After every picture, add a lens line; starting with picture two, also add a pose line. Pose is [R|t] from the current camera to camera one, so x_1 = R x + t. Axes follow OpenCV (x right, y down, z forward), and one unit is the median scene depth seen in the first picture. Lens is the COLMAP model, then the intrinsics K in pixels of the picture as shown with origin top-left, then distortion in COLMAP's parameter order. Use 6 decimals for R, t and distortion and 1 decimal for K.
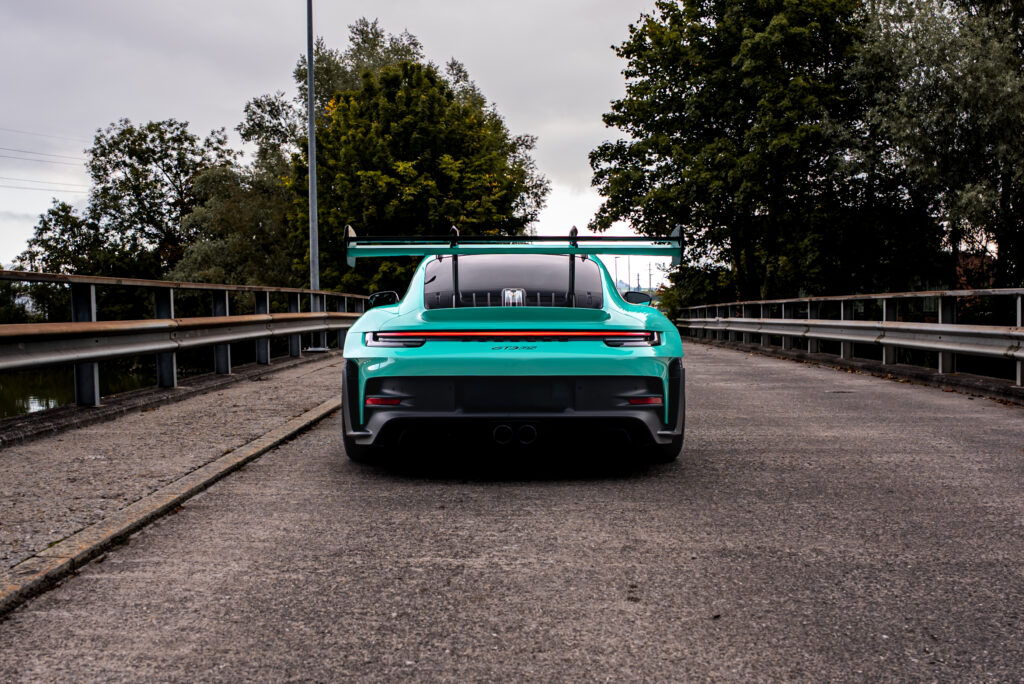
lens RADIAL K [[743.8, 0, 511.7], [0, 743.8, 340.8], [0, 0, 1]] dist [-0.008860, -0.000789]
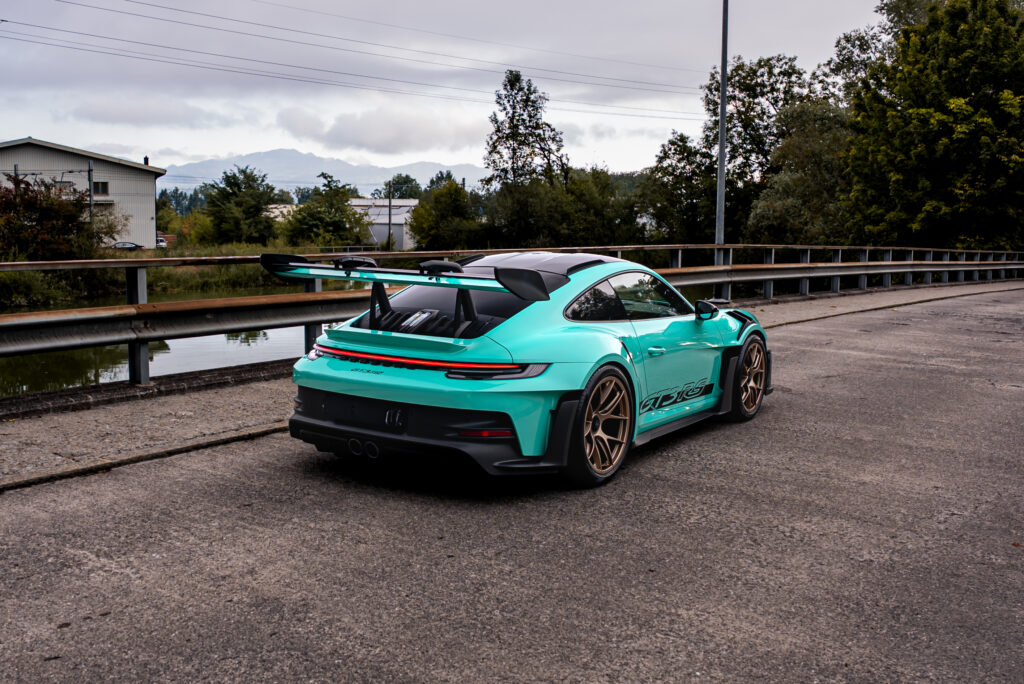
lens RADIAL K [[704.6, 0, 511.8], [0, 704.6, 344.9], [0, 0, 1]] dist [-0.001466, 0.008534]
pose [[0.943078, 0.081179, -0.322511, -0.430725], [-0.067283, 0.996270, 0.054022, 0.081632], [0.325693, -0.029247, 0.945023, -0.086659]]
